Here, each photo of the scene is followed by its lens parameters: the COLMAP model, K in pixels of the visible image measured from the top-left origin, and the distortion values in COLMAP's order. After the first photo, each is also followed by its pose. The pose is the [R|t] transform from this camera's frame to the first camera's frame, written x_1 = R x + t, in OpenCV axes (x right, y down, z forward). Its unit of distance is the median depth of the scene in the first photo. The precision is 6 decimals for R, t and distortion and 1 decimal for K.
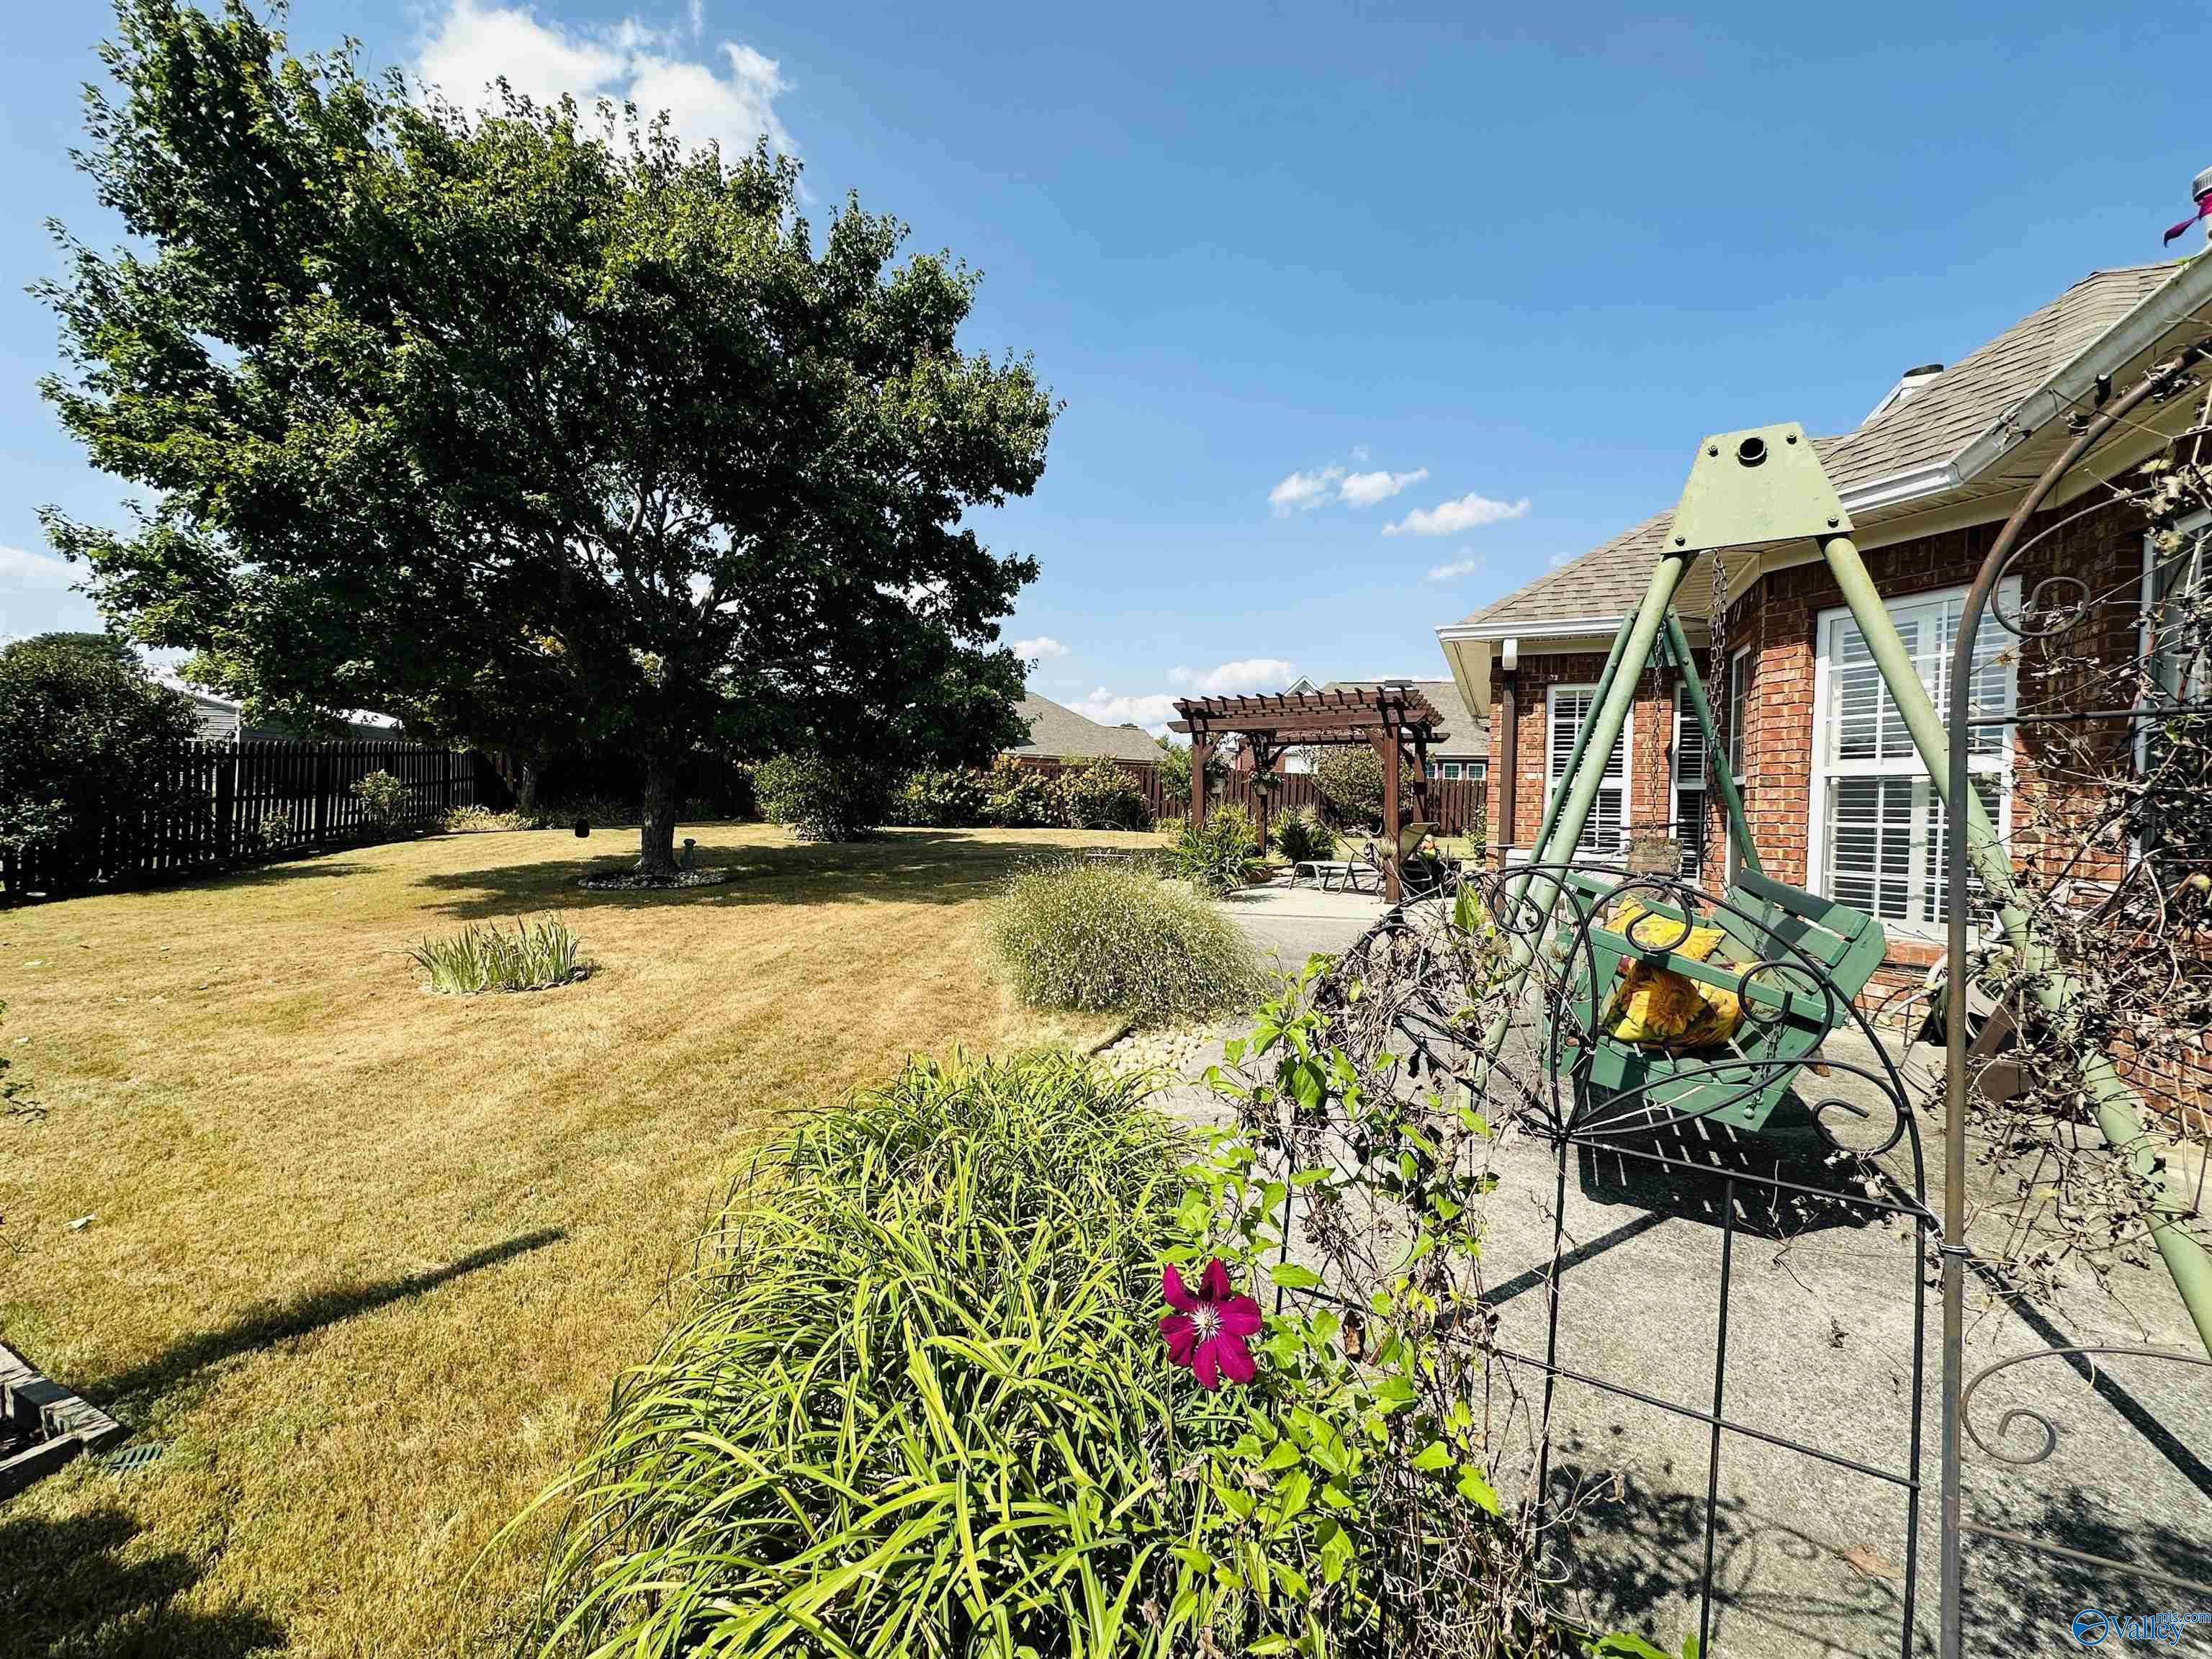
lens RADIAL K [[894.2, 0, 1092.9], [0, 894.2, 820.6], [0, 0, 1]] dist [-0.001848, -0.000082]
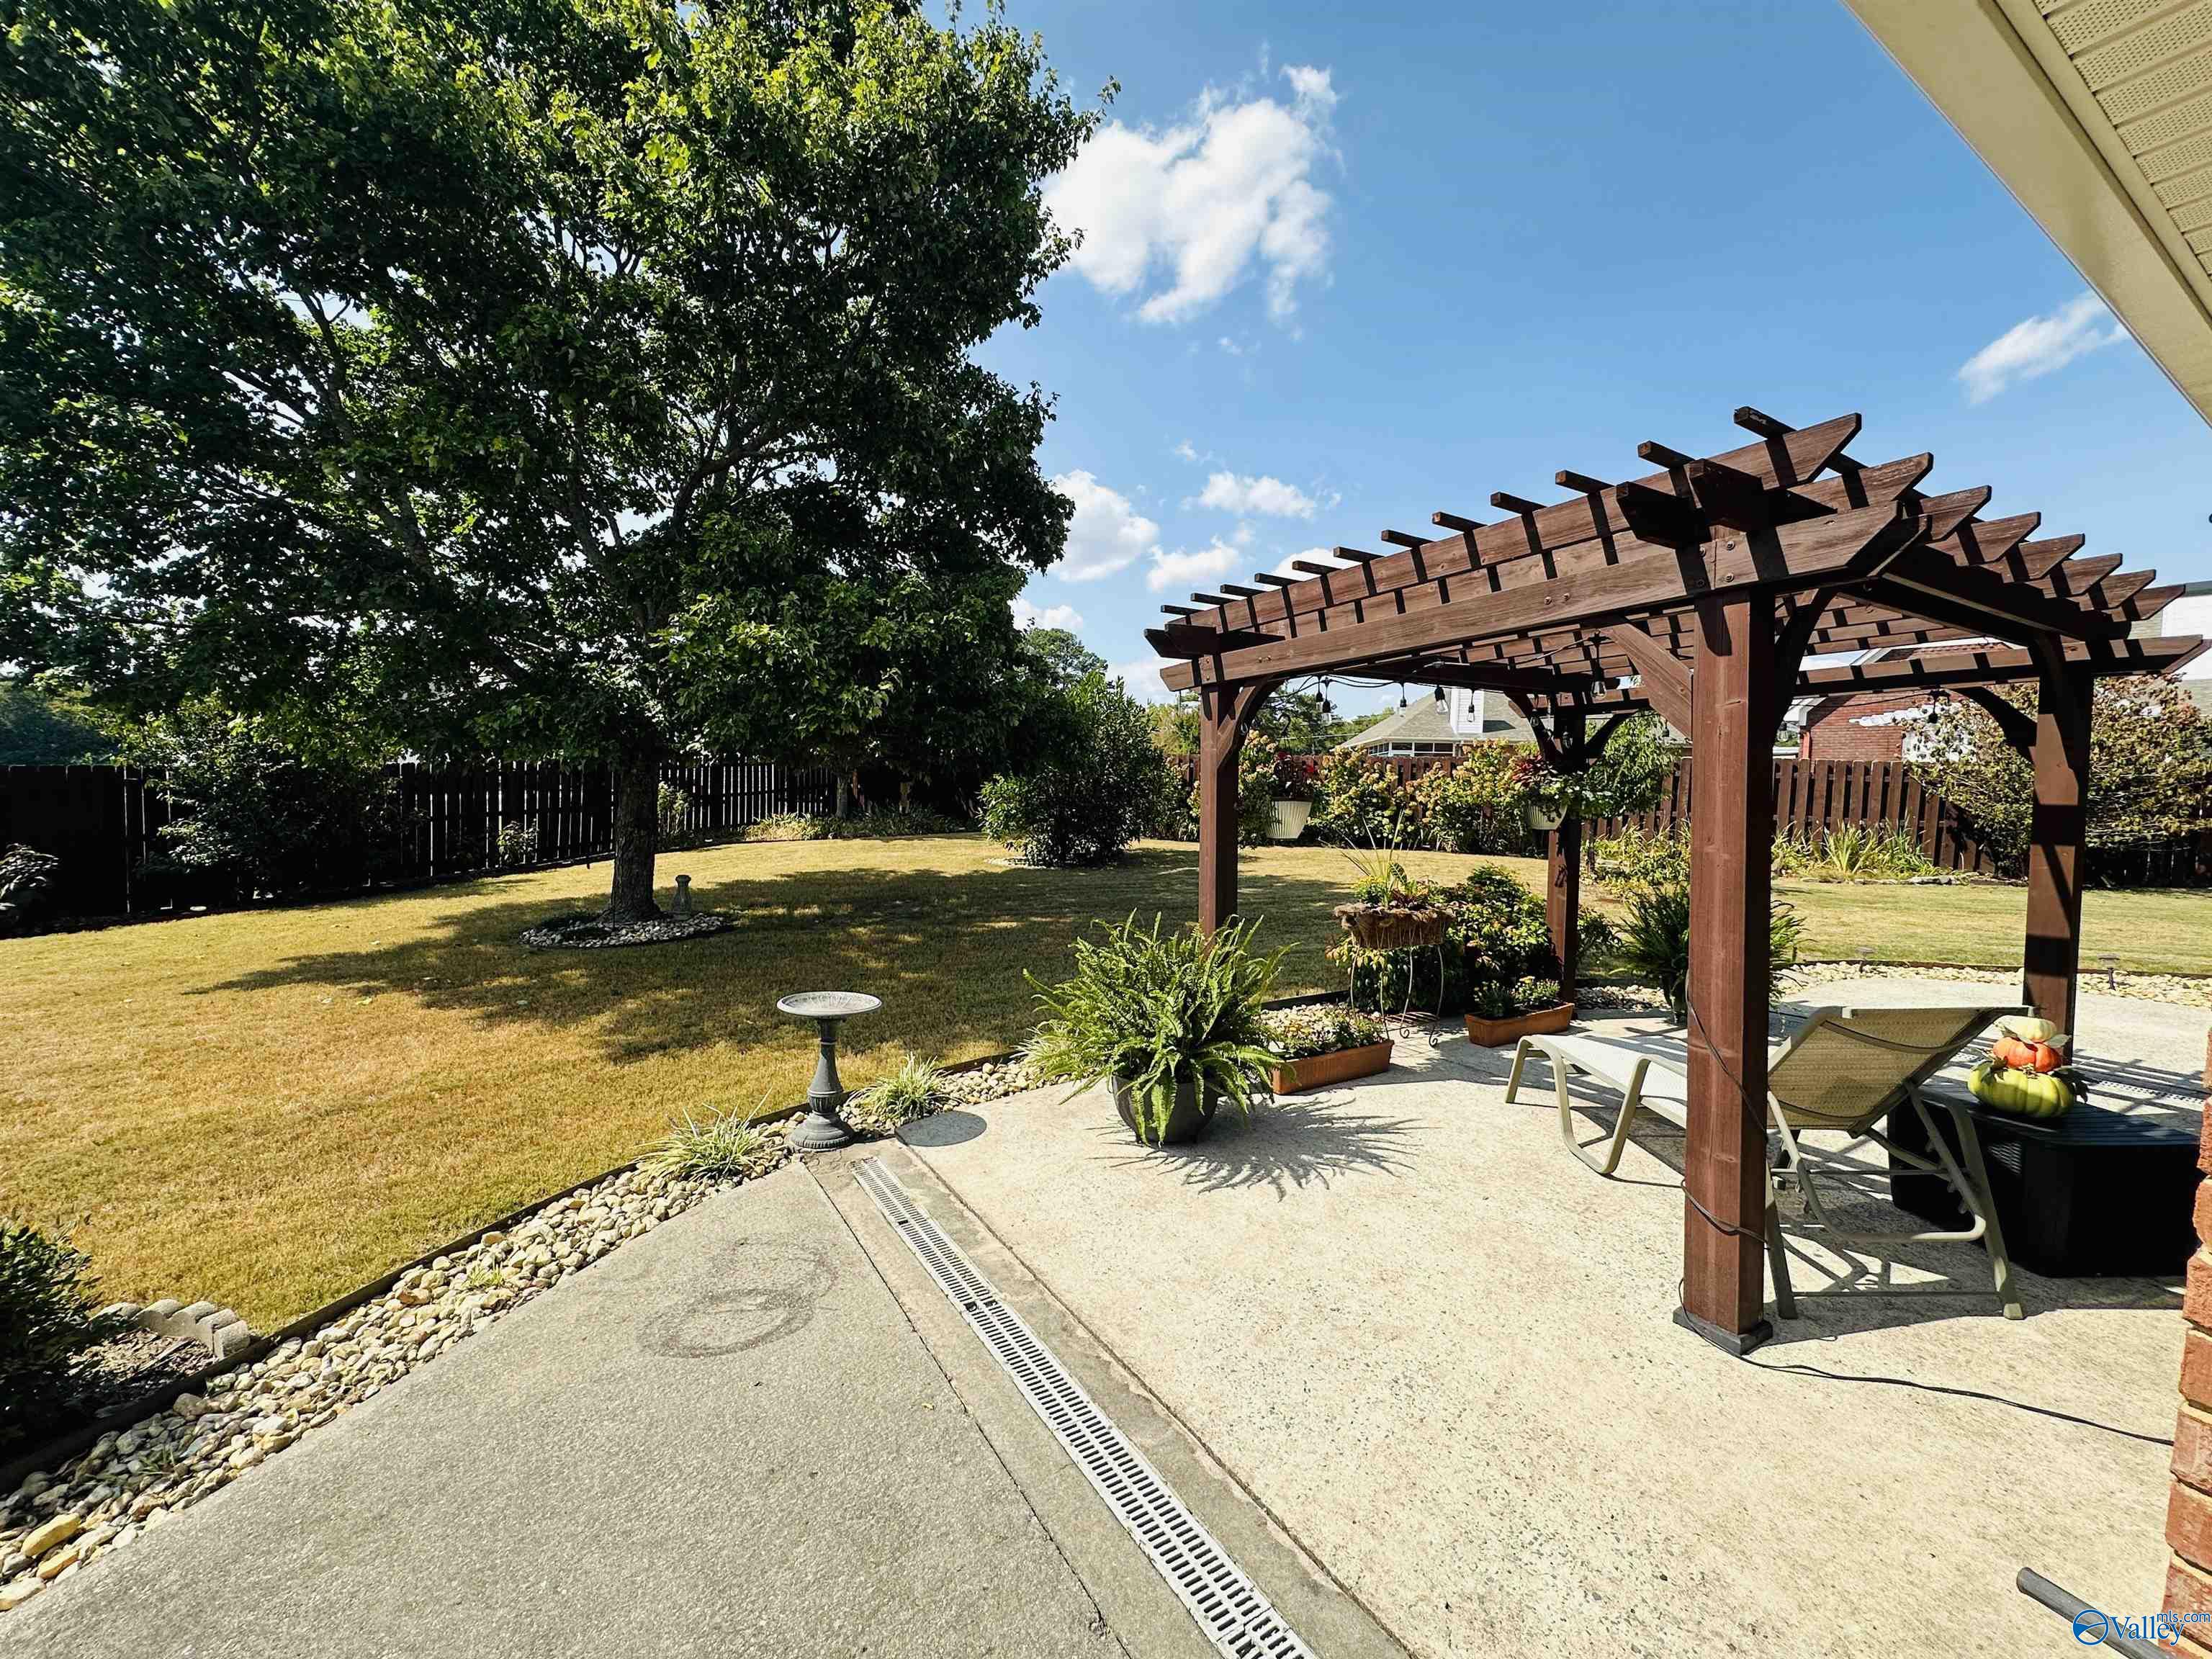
lens RADIAL K [[894.2, 0, 1092.9], [0, 894.2, 820.6], [0, 0, 1]] dist [-0.001848, -0.000082]
pose [[0.835106, 0.015100, -0.549881, 0.258436], [-0.010066, 0.999875, 0.012171, -0.038457], [0.549996, -0.004629, 0.835154, 0.561029]]
